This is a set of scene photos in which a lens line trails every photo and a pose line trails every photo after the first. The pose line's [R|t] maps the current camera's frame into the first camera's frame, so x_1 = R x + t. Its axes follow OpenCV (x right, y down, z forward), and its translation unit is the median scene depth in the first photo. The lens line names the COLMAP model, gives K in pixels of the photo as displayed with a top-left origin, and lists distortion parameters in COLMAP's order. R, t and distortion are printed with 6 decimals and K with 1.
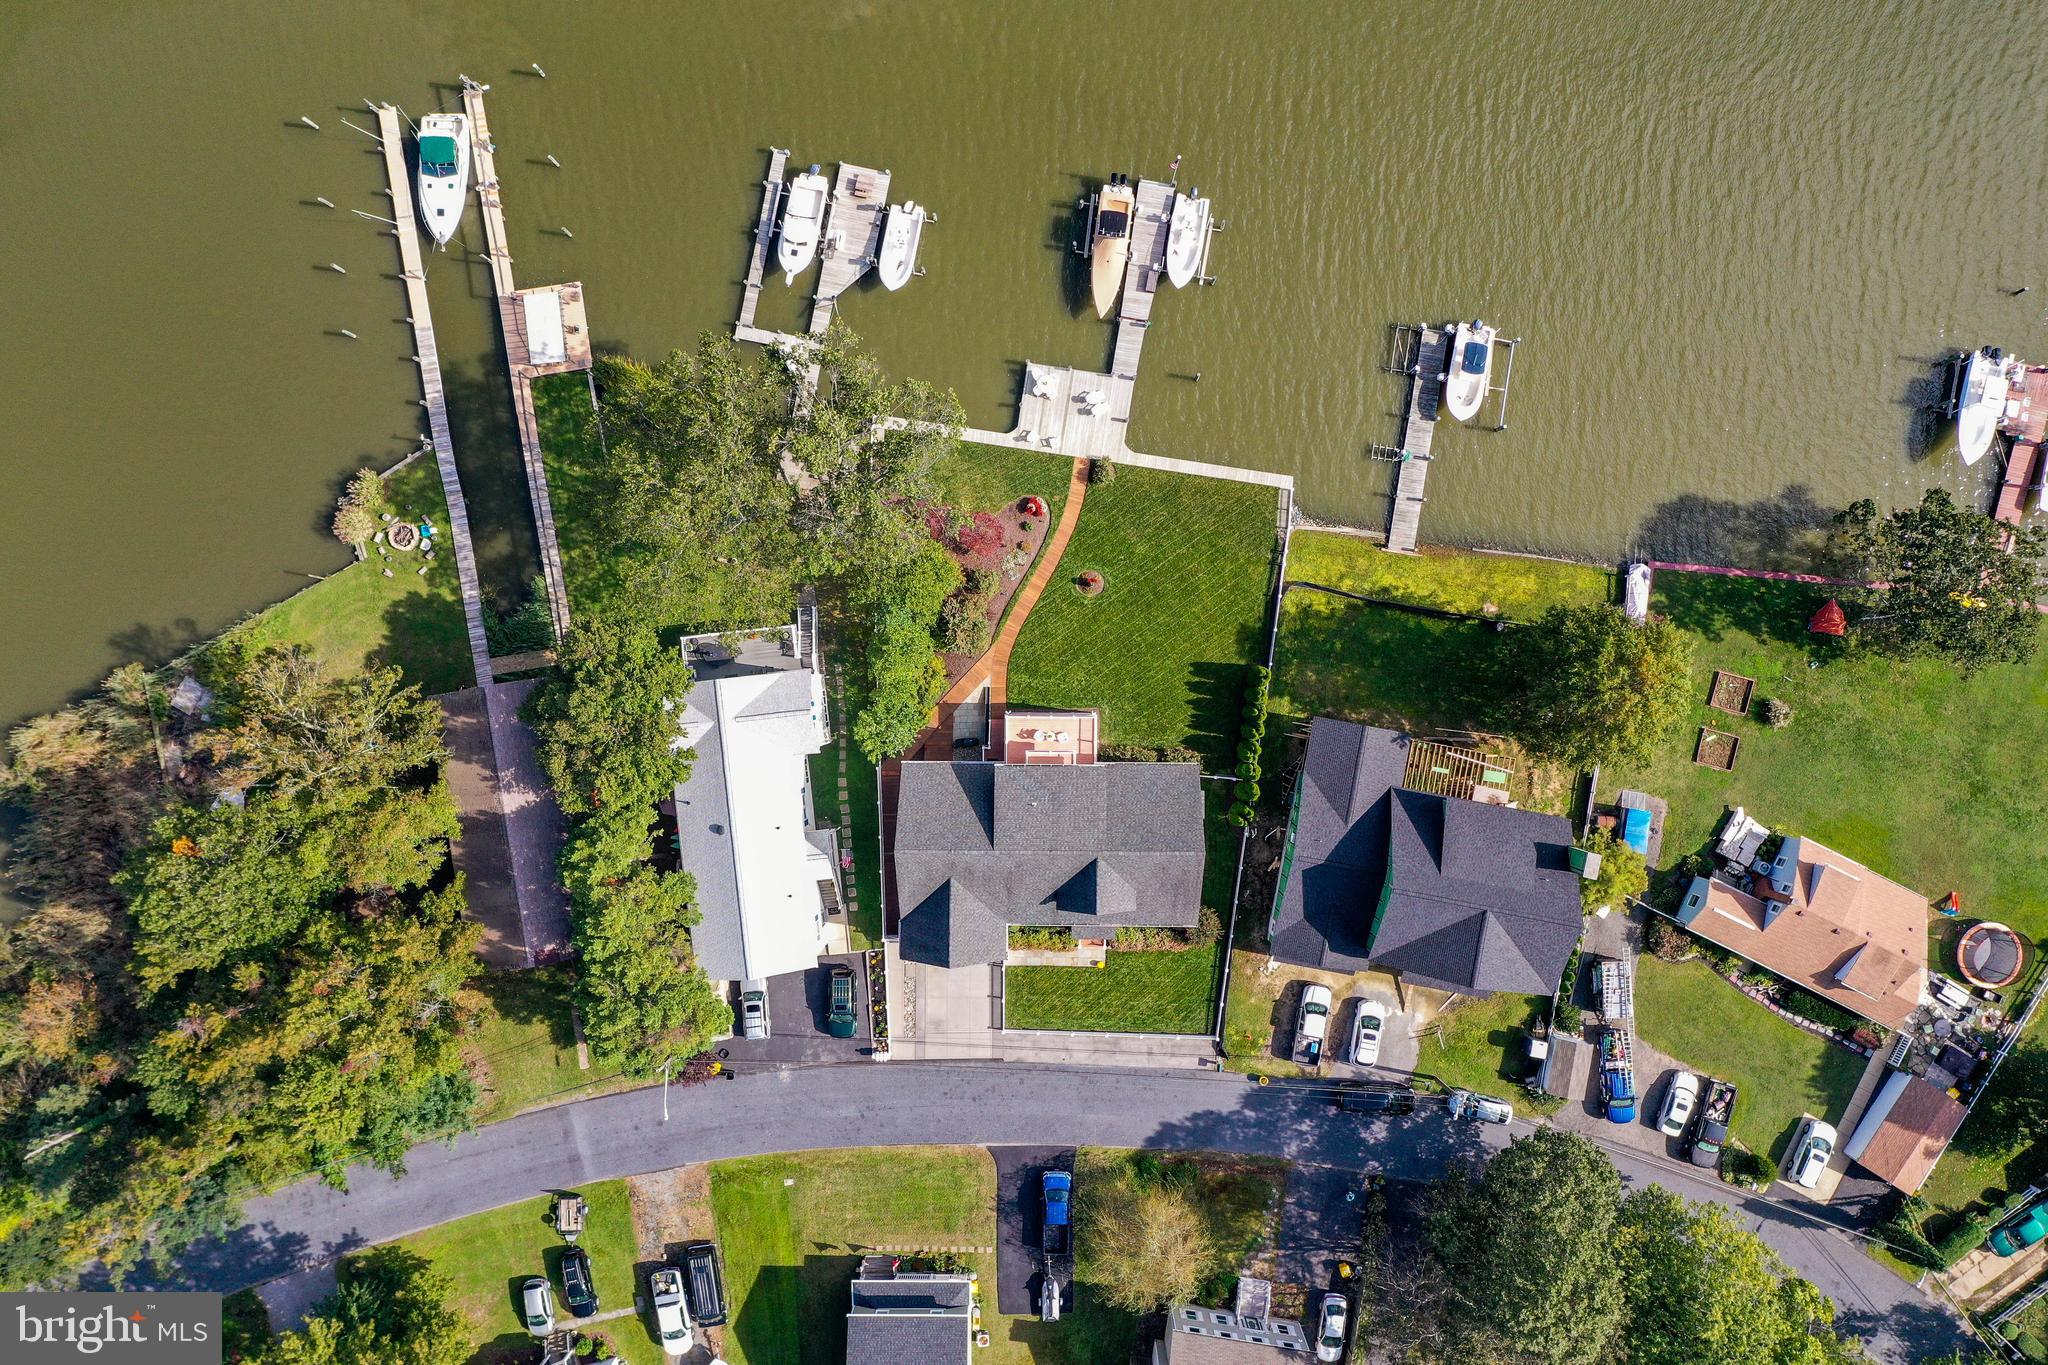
lens RADIAL K [[1630.5, 0, 1023.8], [0, 1630.5, 678.8], [0, 0, 1]] dist [0.013105, -0.006708]
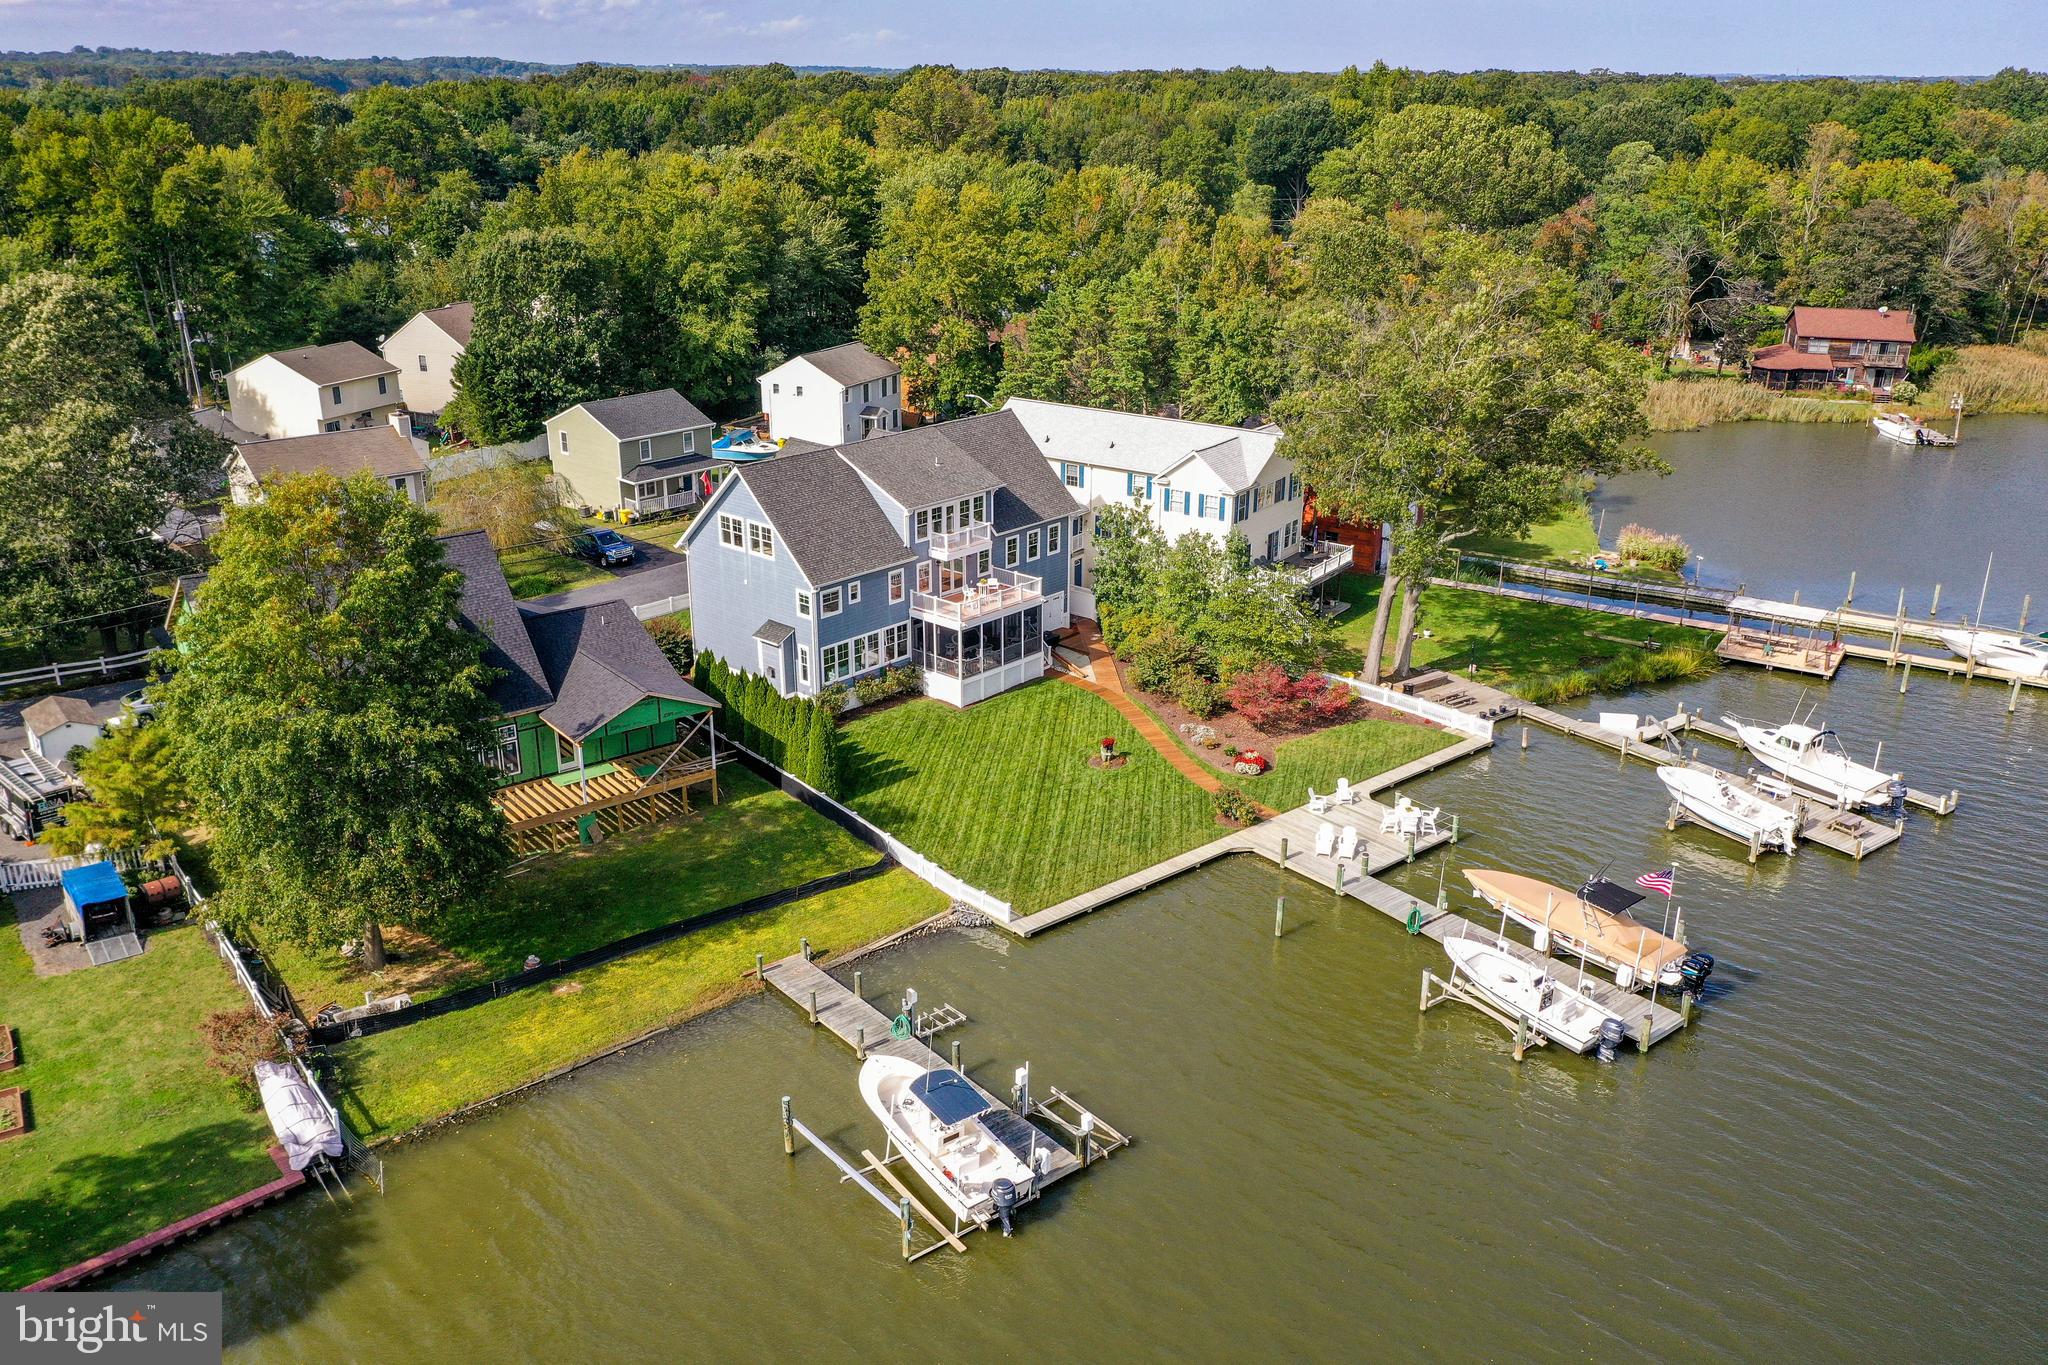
lens RADIAL K [[1630.5, 0, 1031.7], [0, 1630.5, 672.8], [0, 0, 1]] dist [0.013105, -0.006708]
pose [[-0.659987, 0.258815, -0.705288, 0.521555], [-0.751216, -0.239248, 0.615170, -0.436212], [-0.009523, 0.935829, 0.352326, 0.735220]]
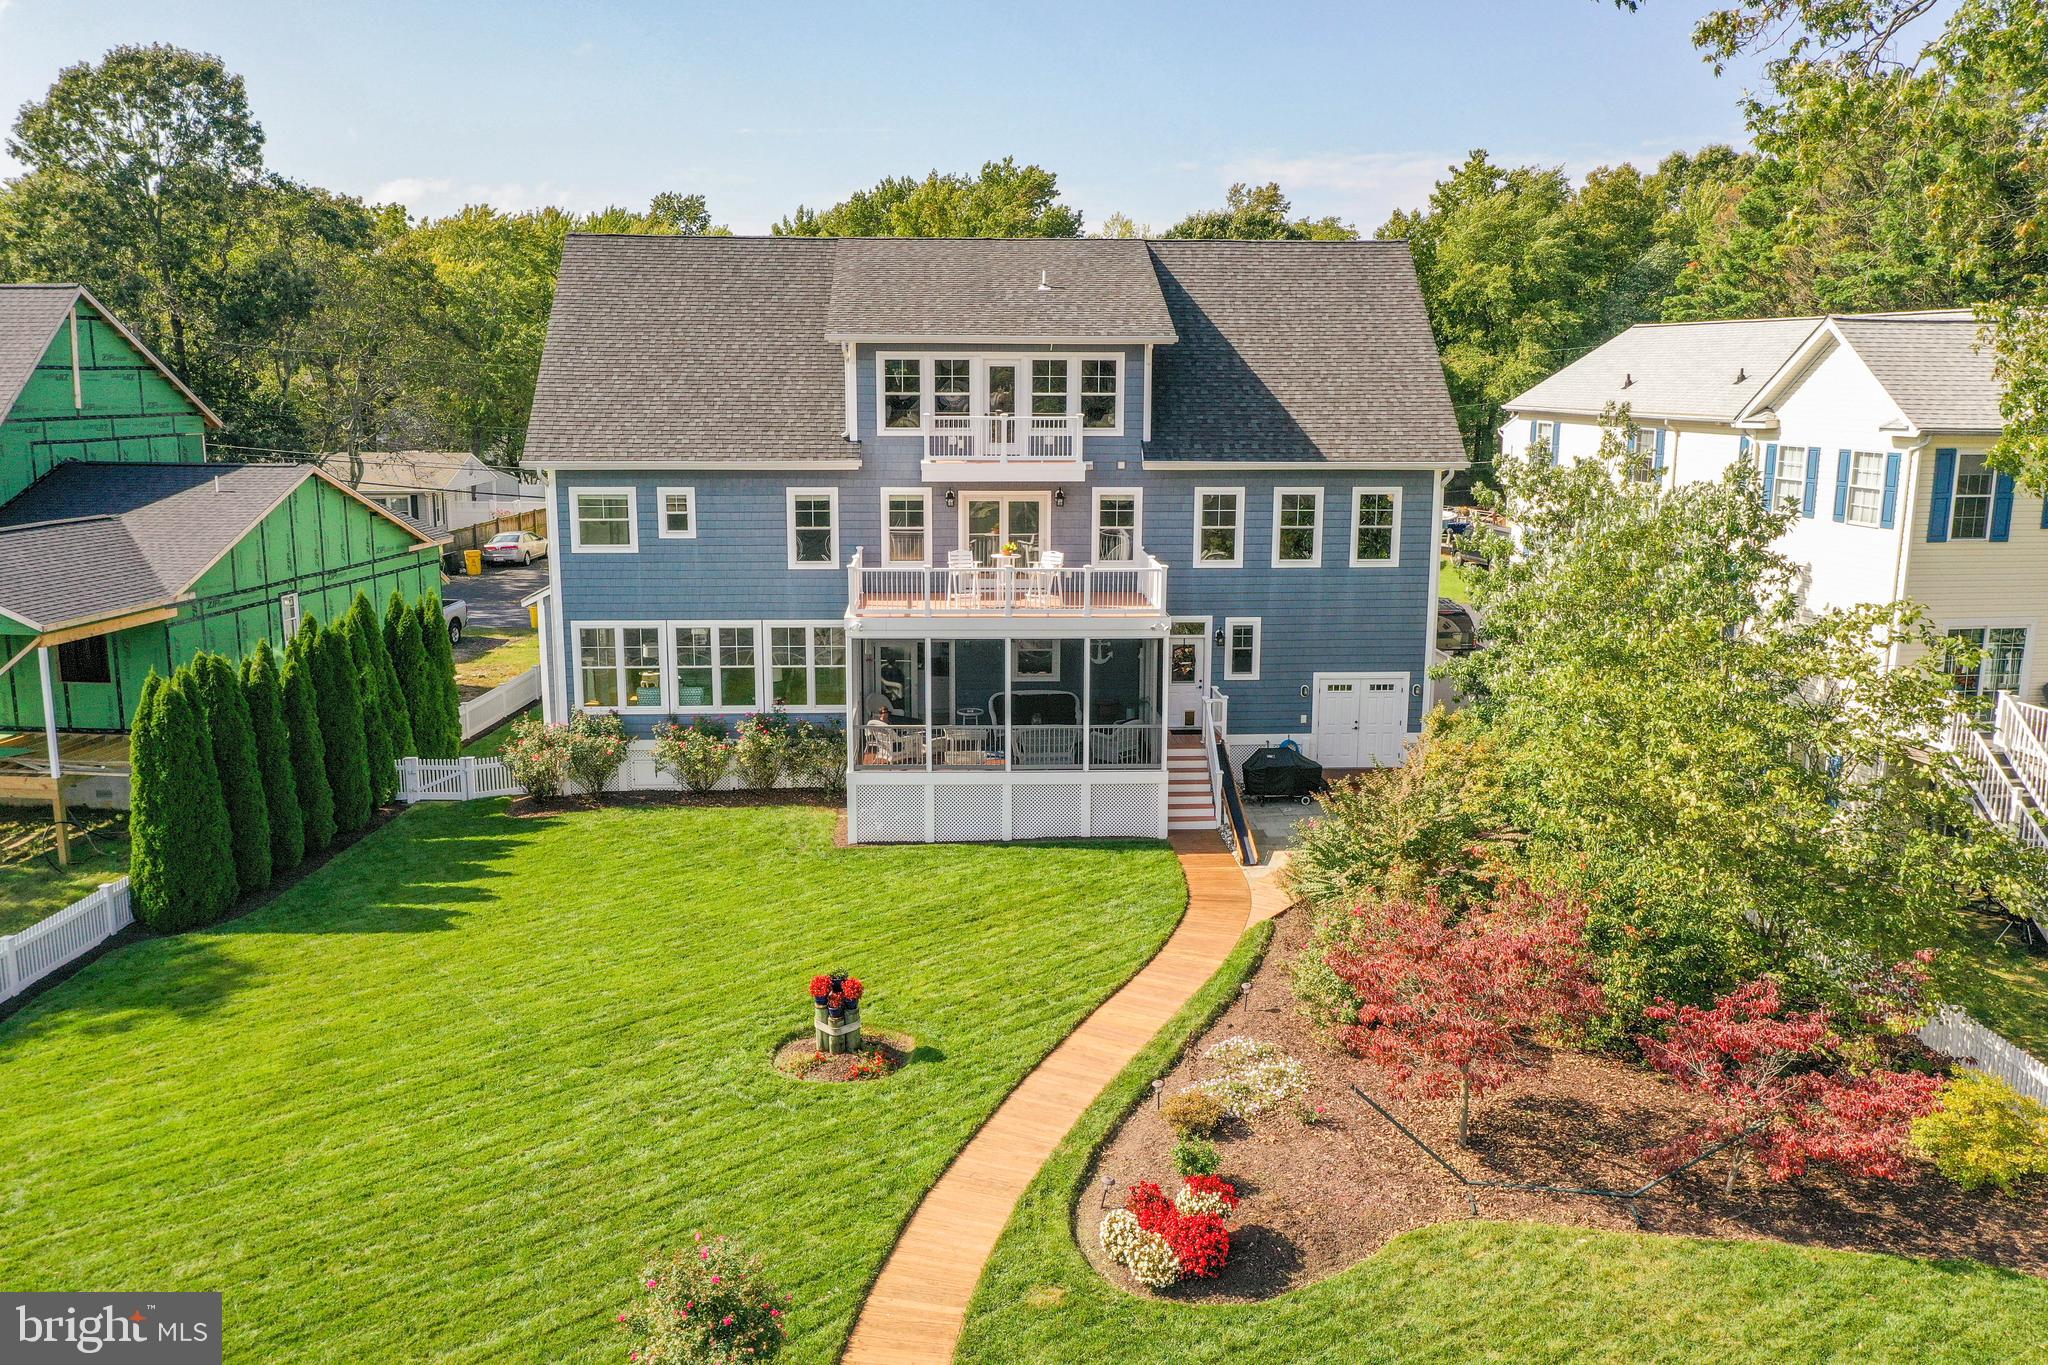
lens RADIAL K [[1630.5, 0, 1032.4], [0, 1630.5, 675.5], [0, 0, 1]] dist [0.013105, -0.006708]
pose [[-0.997761, 0.011707, -0.065841, 0.030492], [-0.066860, -0.194587, 0.978604, -0.246714], [-0.001356, 0.980815, 0.194934, 0.918577]]
